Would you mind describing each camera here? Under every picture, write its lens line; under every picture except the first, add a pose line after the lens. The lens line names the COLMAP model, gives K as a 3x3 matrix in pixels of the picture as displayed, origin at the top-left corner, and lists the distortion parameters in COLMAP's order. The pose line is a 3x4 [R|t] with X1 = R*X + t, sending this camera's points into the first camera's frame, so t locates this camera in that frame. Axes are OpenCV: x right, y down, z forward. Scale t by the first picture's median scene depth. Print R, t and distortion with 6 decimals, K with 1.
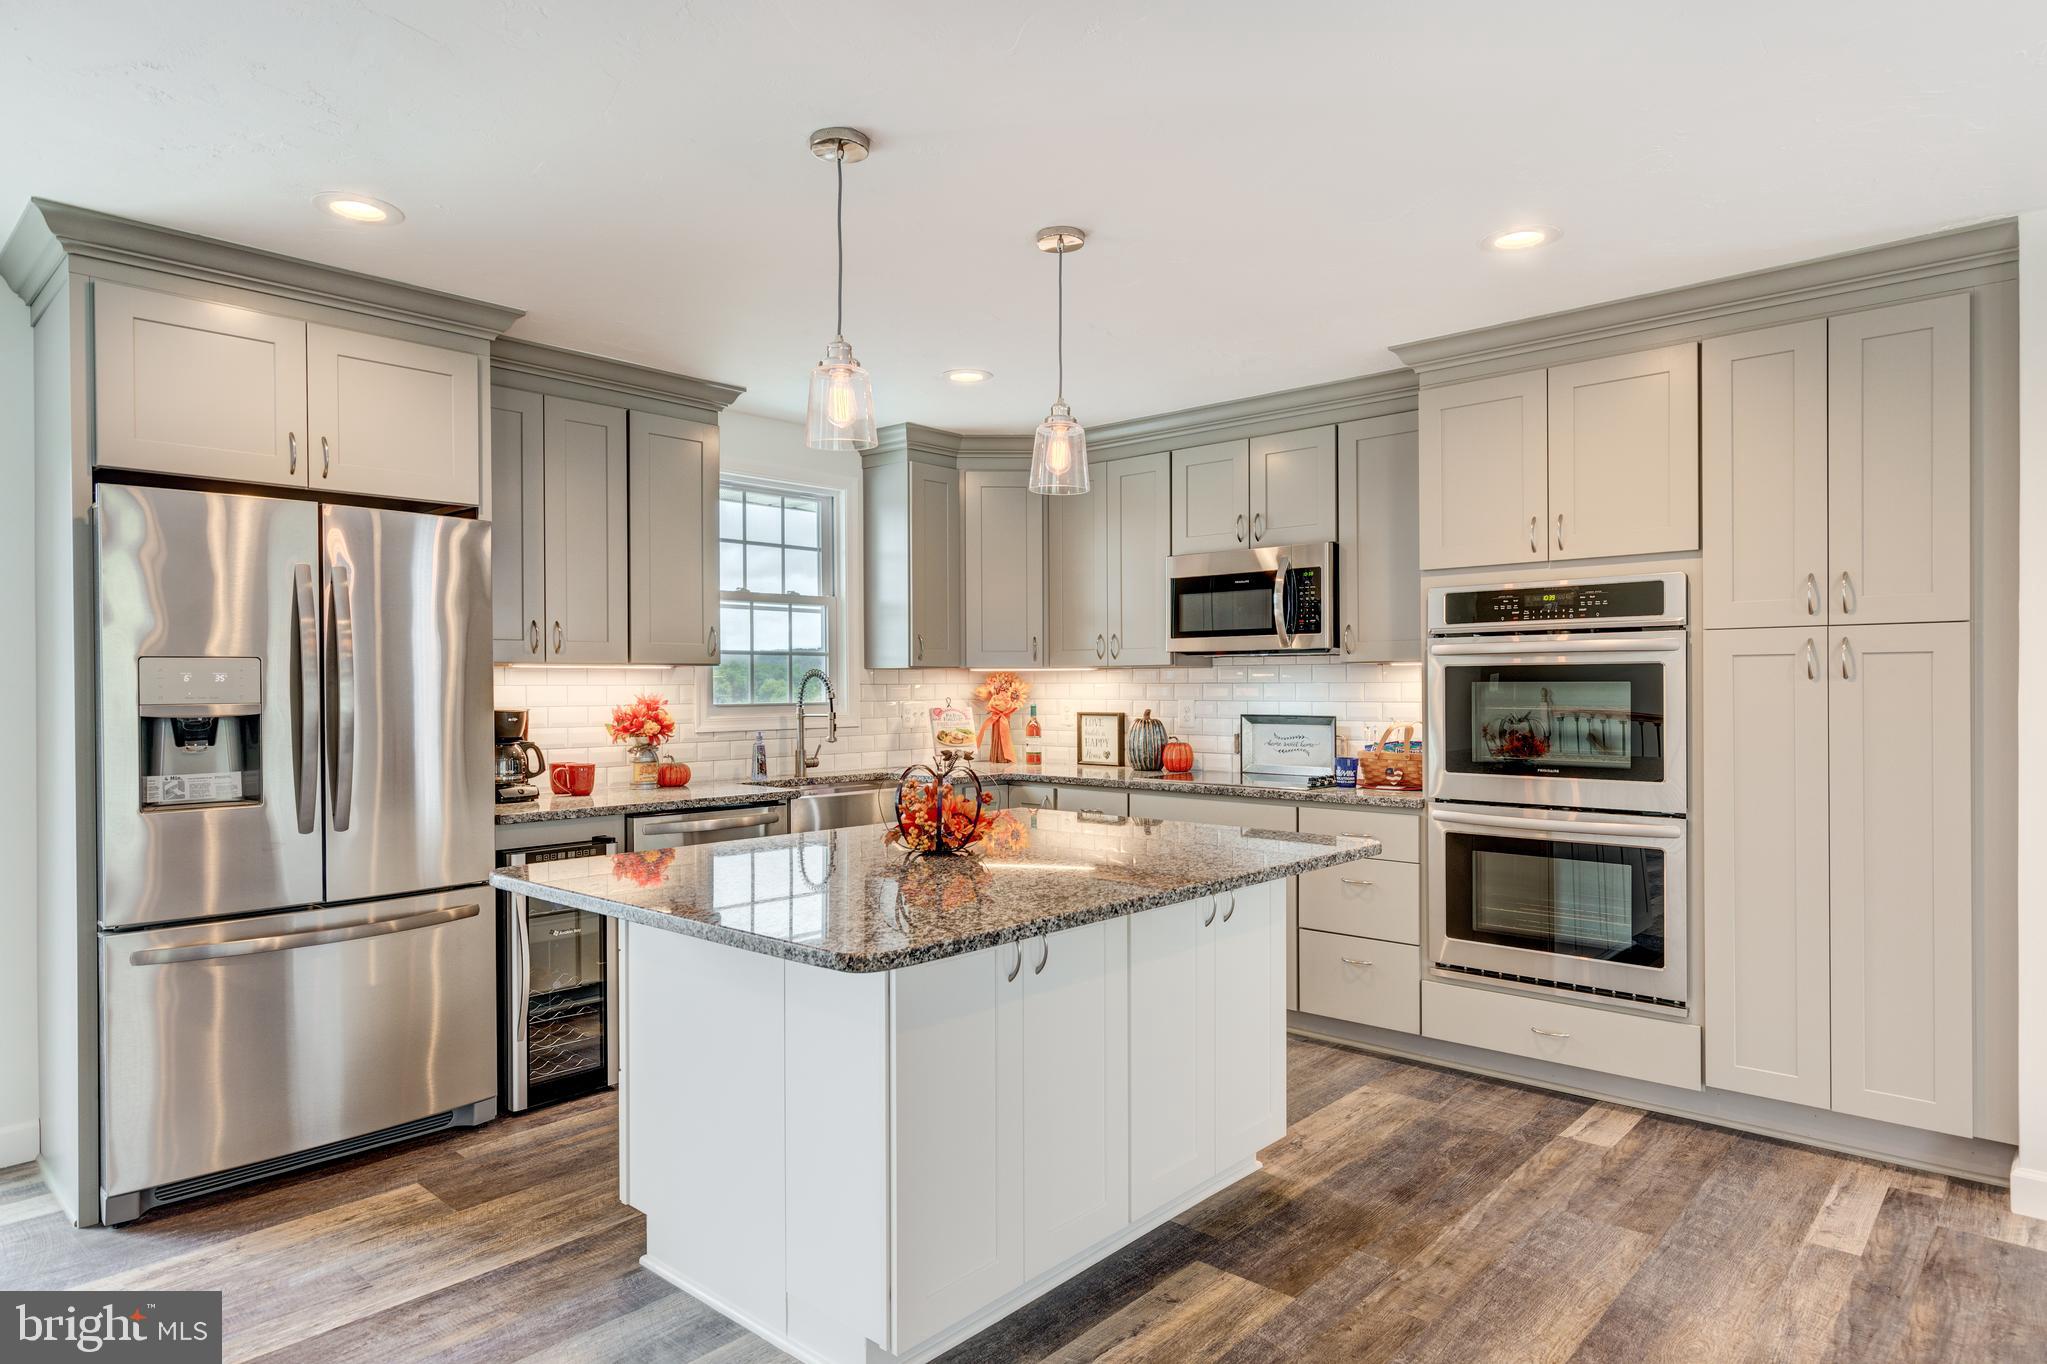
lens RADIAL K [[1186.7, 0, 1026.2], [0, 1186.7, 689.3], [0, 0, 1]] dist [0.009482, -0.003842]
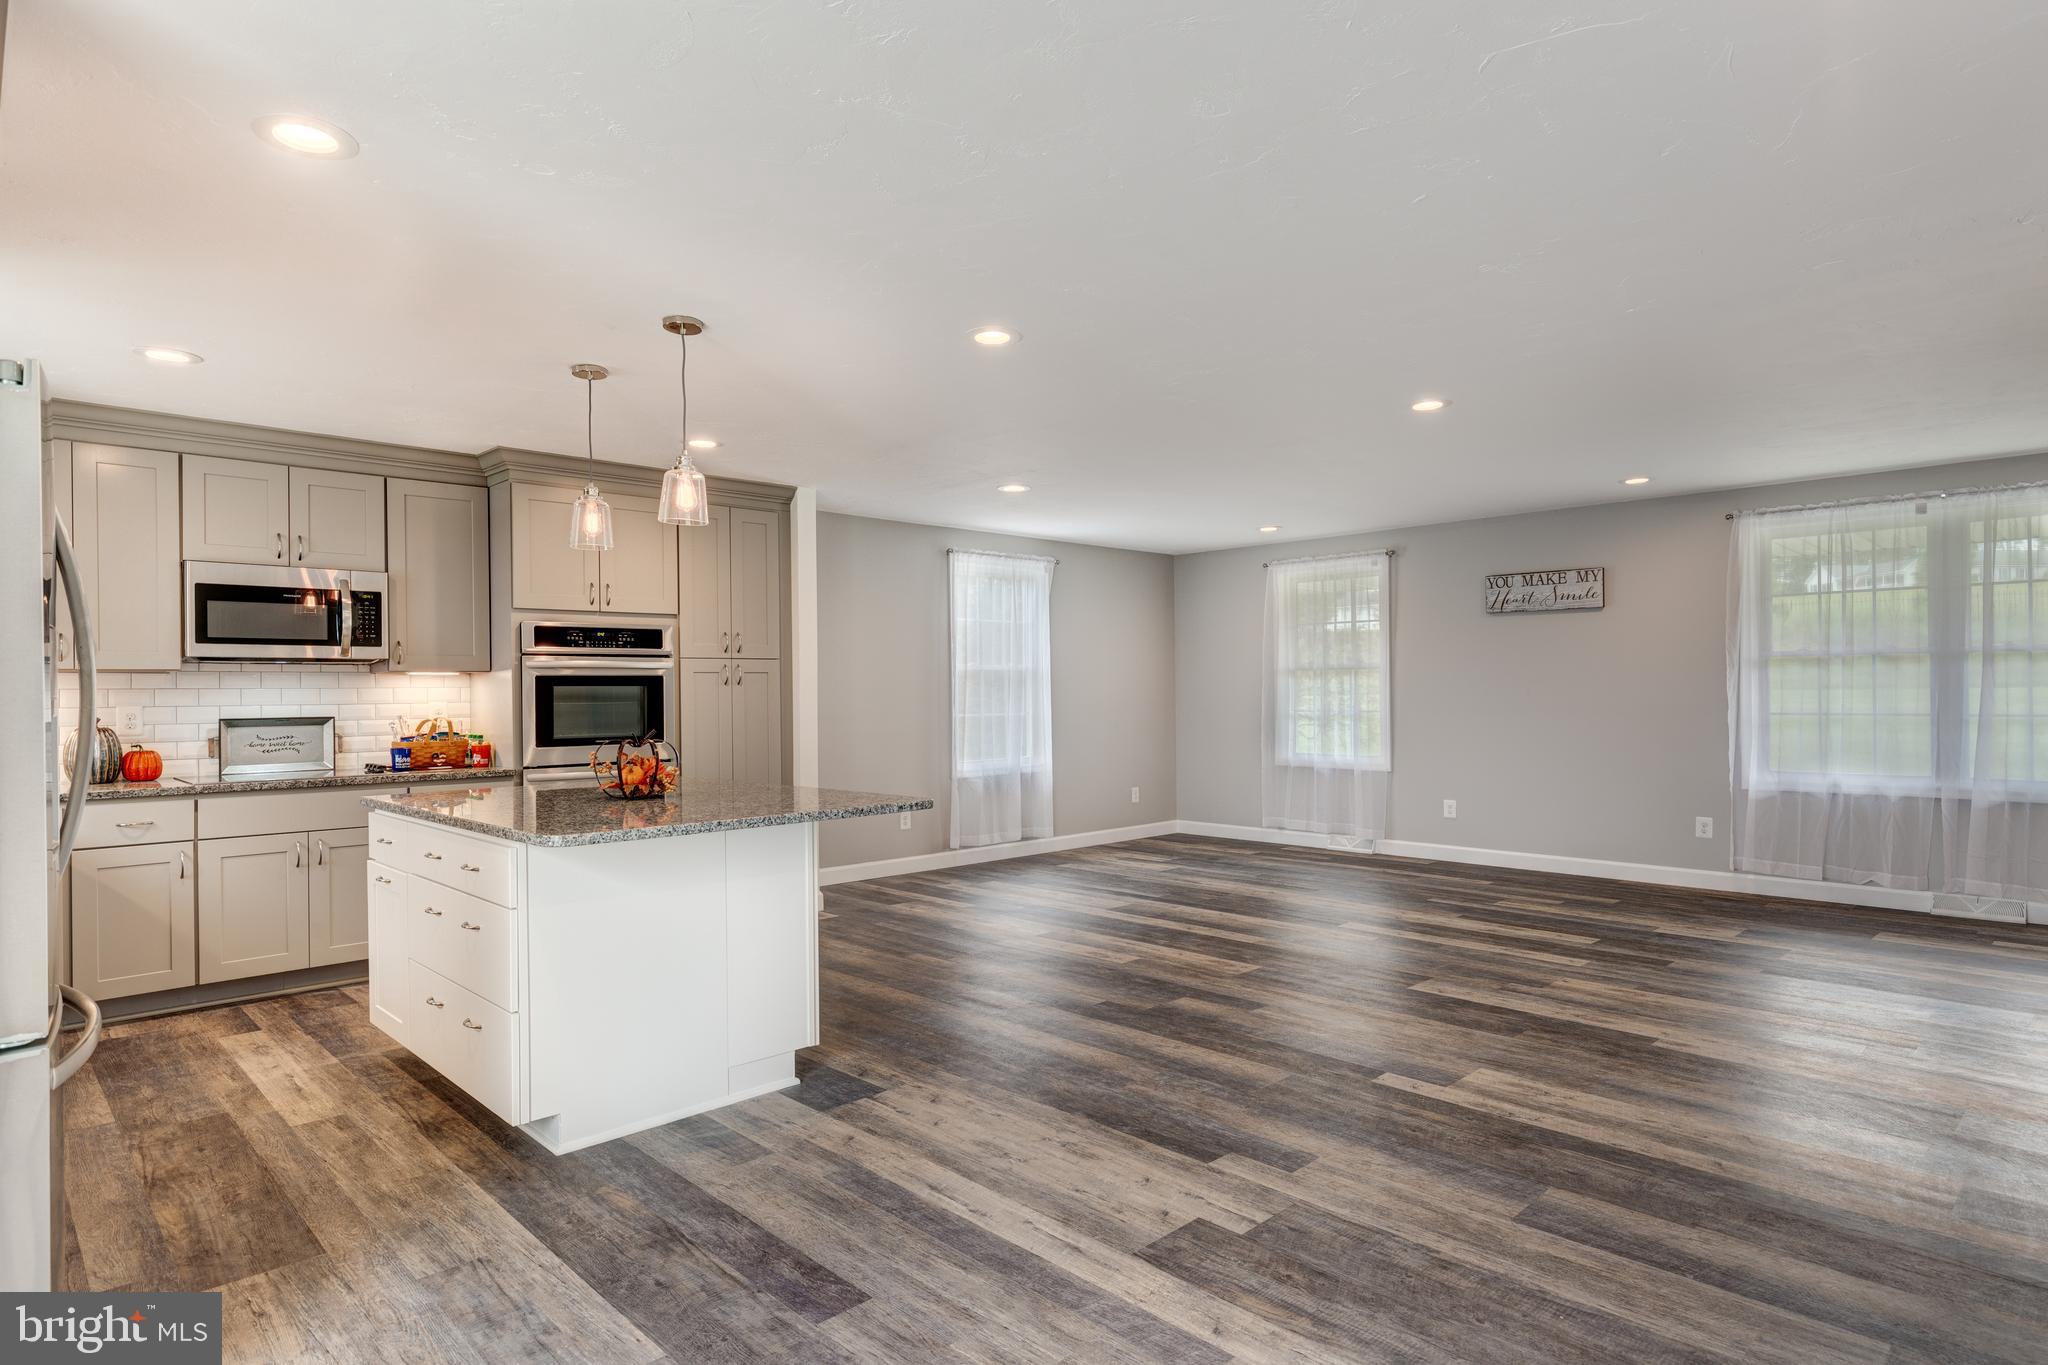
lens RADIAL K [[1118.6, 0, 1041.9], [0, 1118.6, 688.8], [0, 0, 1]] dist [-0.000073, 0.003748]
pose [[0.056686, 0.004030, 0.998384, -1.026387], [0.014055, 0.999890, -0.004835, 0.013157], [-0.998293, 0.014306, 0.056623, 0.311424]]
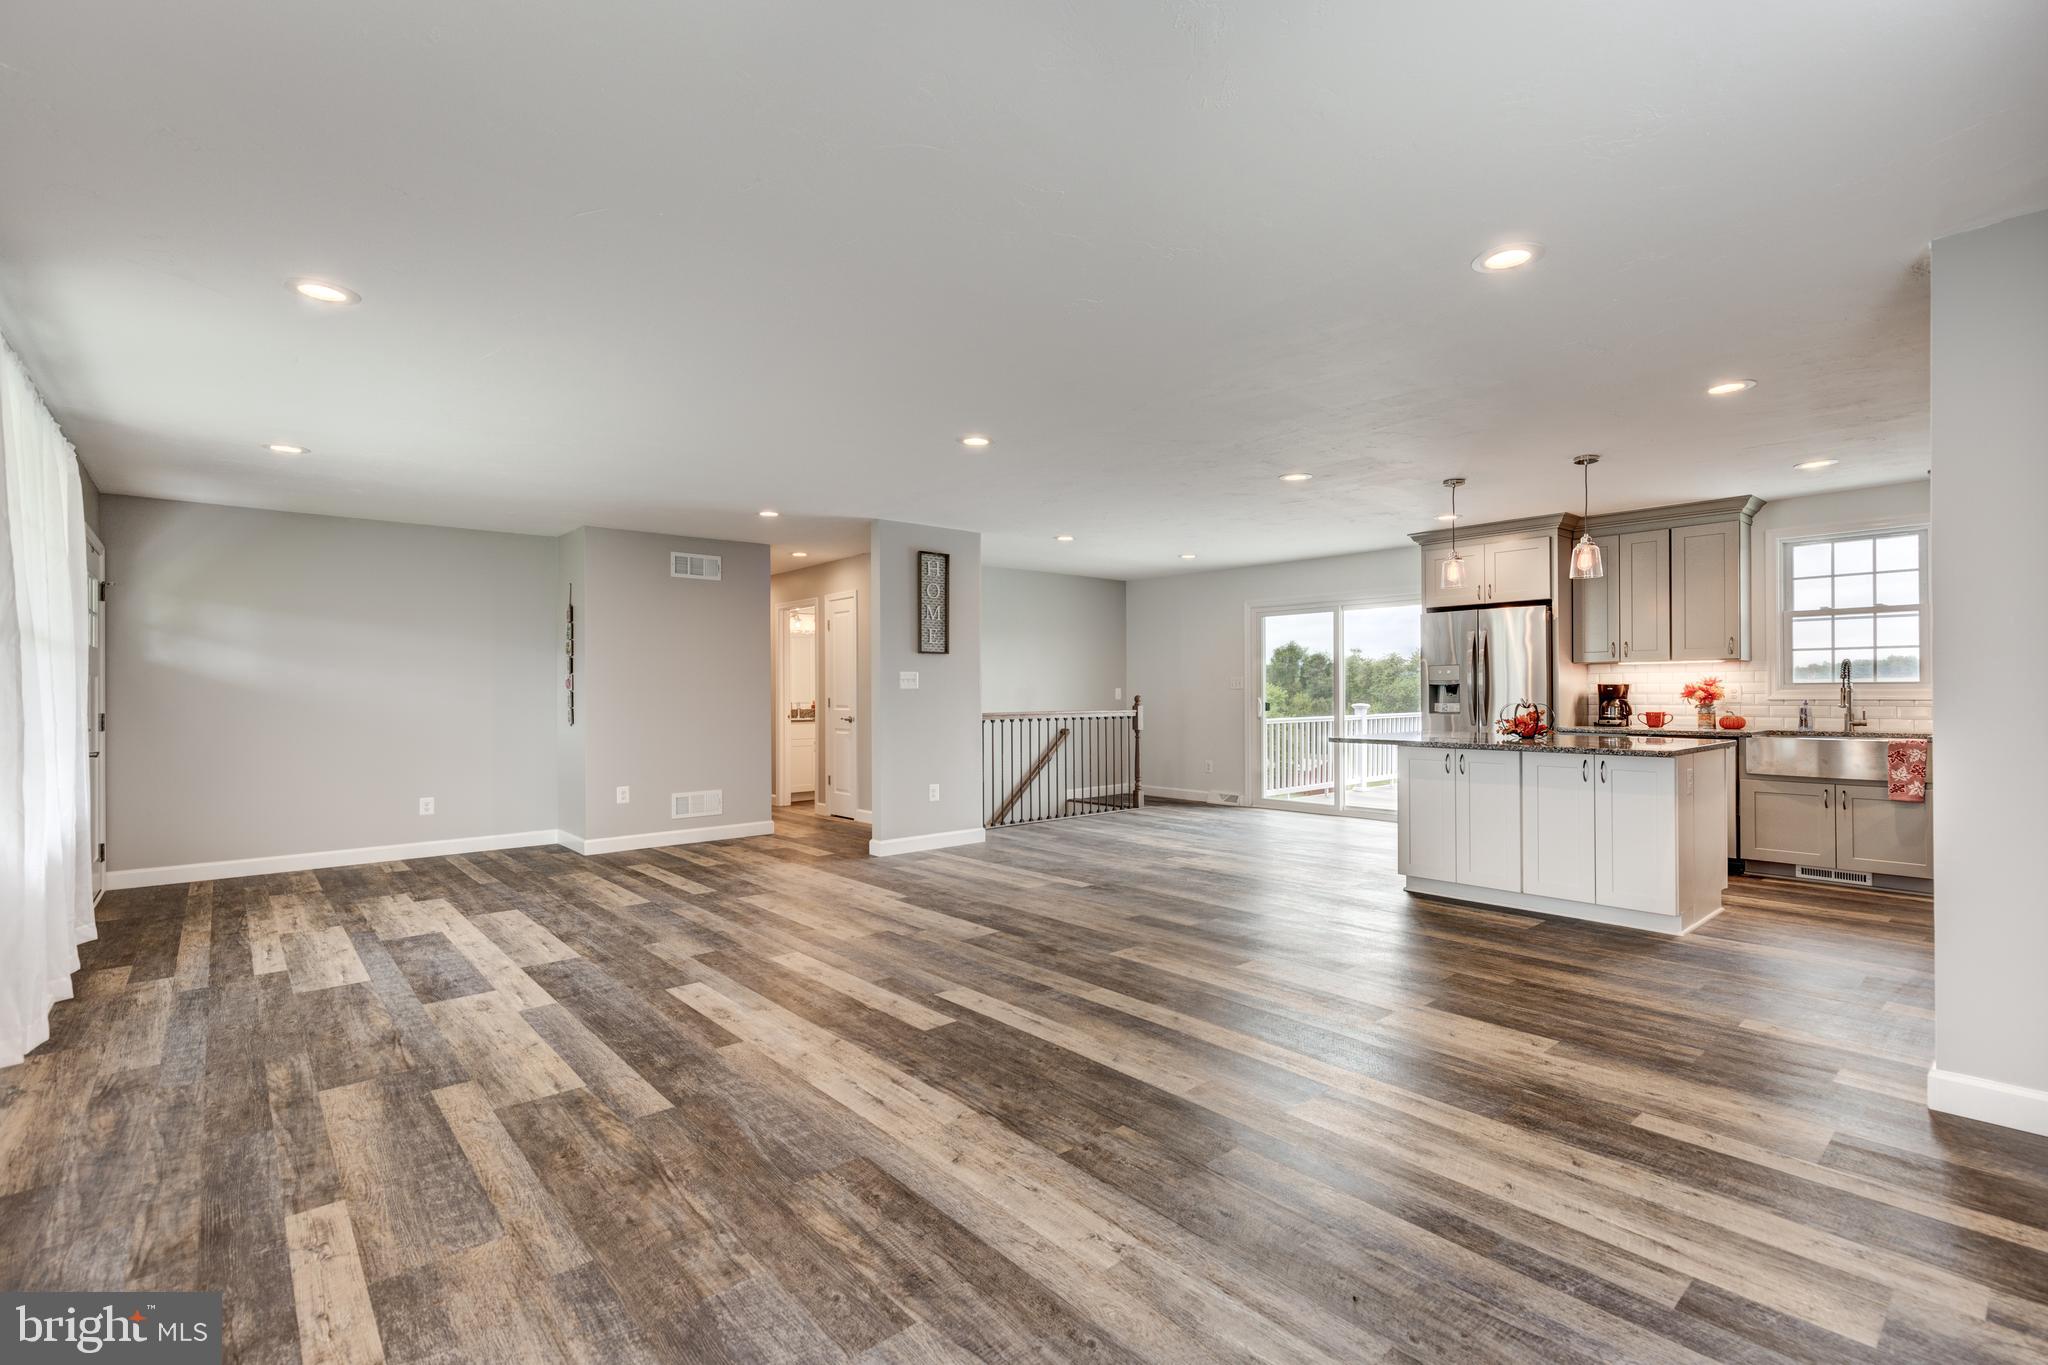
lens RADIAL K [[926.6, 0, 1029.6], [0, 926.6, 691.9], [0, 0, 1]] dist [0.011517, -0.002790]
pose [[-0.119544, 0.003495, -0.992823, 1.443975], [0.001021, 0.999994, 0.003398, 0.026085], [0.992828, -0.000608, -0.119547, 0.166392]]
